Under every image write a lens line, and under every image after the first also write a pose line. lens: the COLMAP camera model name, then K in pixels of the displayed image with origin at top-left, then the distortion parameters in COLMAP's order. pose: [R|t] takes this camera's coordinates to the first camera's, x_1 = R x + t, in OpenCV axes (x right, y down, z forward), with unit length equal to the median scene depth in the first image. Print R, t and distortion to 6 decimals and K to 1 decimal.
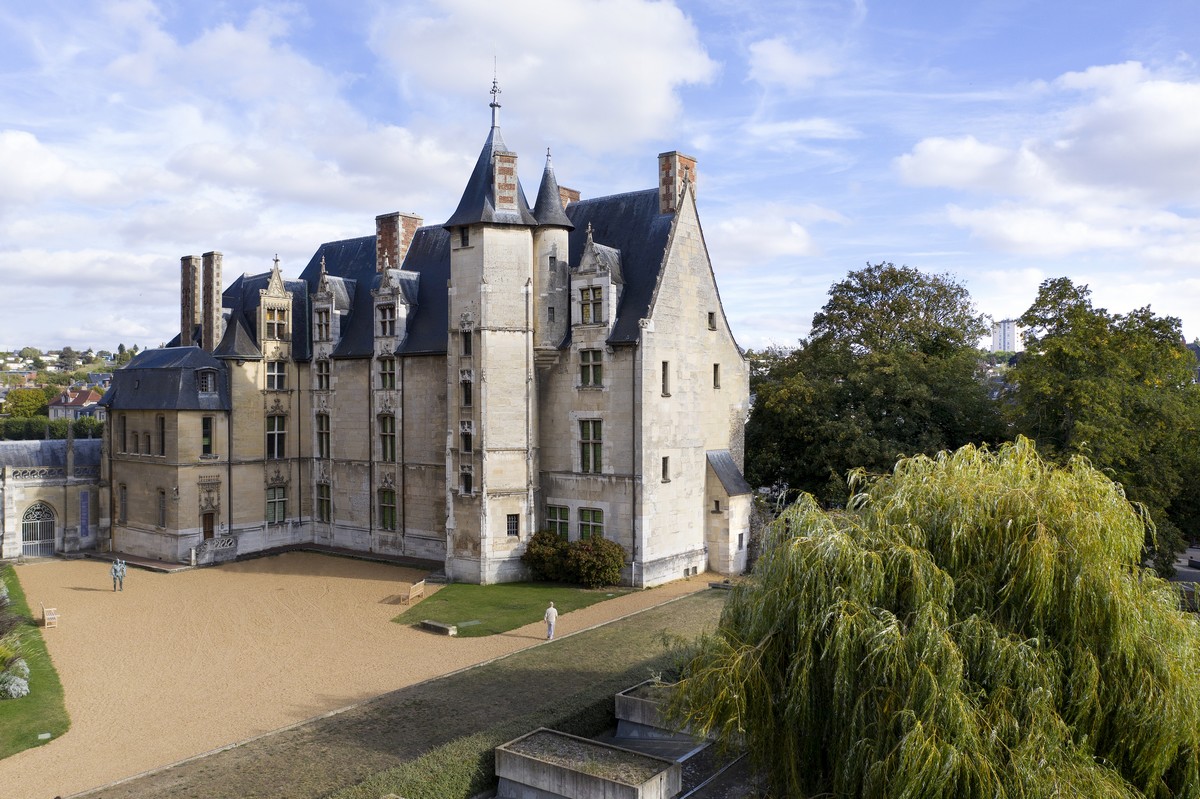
lens RADIAL K [[953.0, 0, 601.9], [0, 953.0, 403.2], [0, 0, 1]] dist [-0.035160, 0.013619]
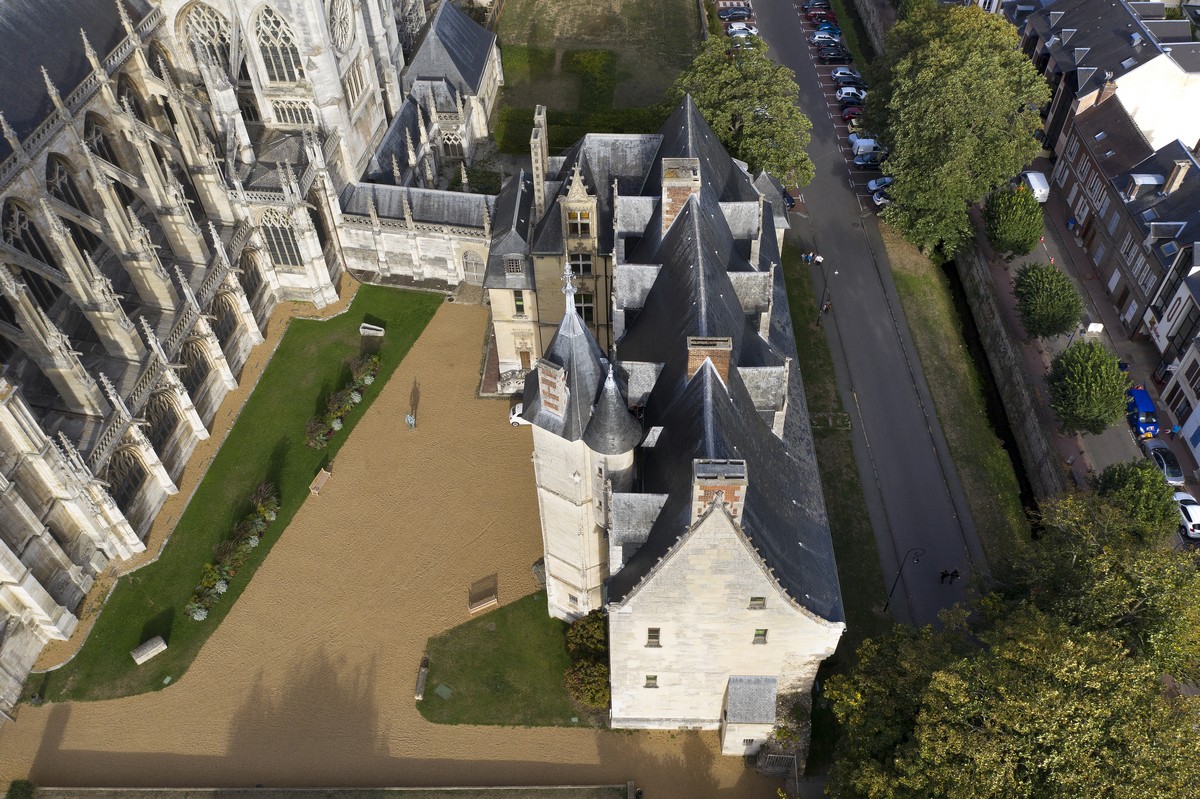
lens RADIAL K [[953.0, 0, 597.8], [0, 953.0, 407.5], [0, 0, 1]] dist [-0.035160, 0.013619]
pose [[0.584601, 0.593456, -0.553219, 0.390151], [0.021823, 0.670126, 0.741926, -0.813738], [0.811027, -0.445804, 0.378806, 0.652118]]
